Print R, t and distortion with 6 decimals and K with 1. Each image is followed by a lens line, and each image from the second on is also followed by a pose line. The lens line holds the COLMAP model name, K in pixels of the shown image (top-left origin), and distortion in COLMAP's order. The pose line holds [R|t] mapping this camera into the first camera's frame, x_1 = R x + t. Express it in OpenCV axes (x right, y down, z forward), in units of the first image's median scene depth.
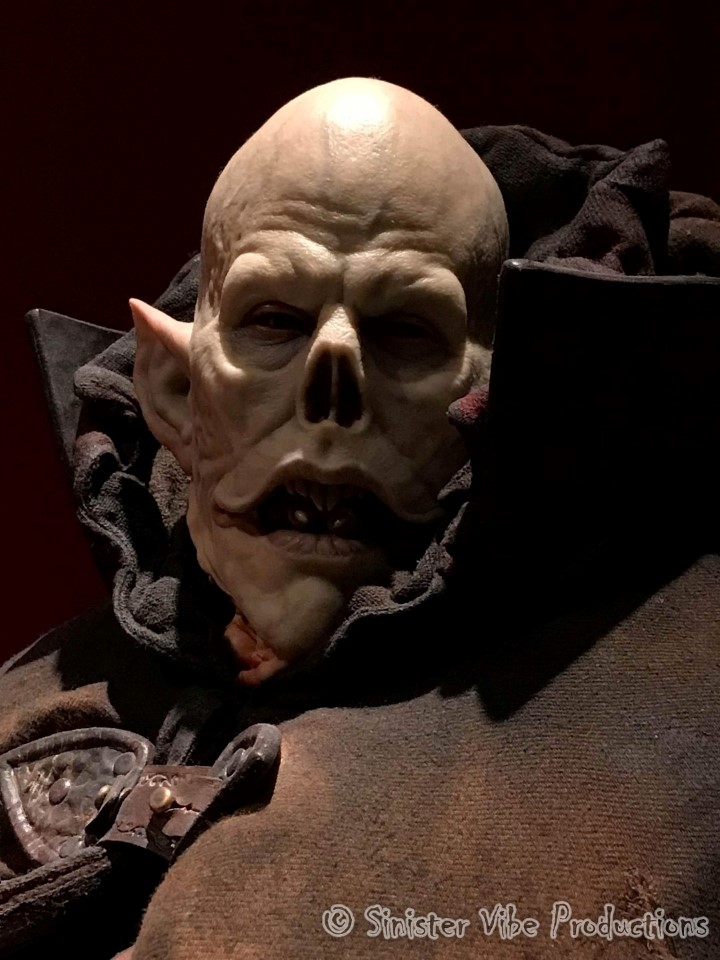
lens RADIAL K [[2104.4, 0, 359.9], [0, 2104.4, 479.0], [0, 0, 1]] dist [0.098937, 0.000000]
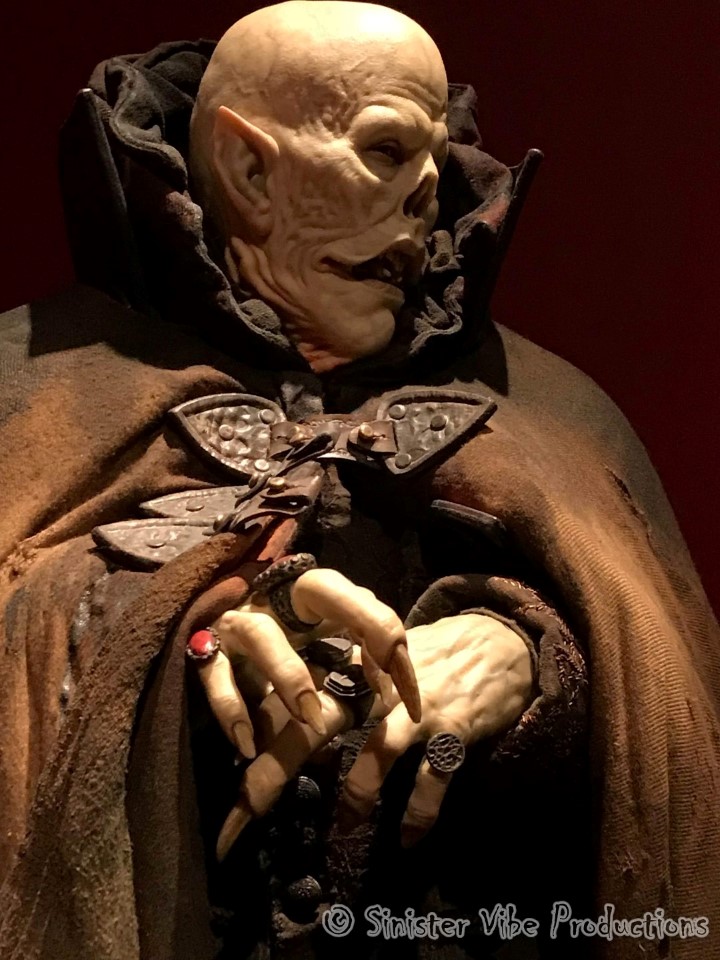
lens RADIAL K [[2040.6, 0, 360.1], [0, 2040.6, 481.1], [0, 0, 1]] dist [0.244190, 0.000000]
pose [[0.480095, 0.044728, 0.876076, -1.441851], [-0.088743, 0.996052, -0.002222, 0.186624], [-0.872716, -0.076679, 0.482169, 0.223782]]
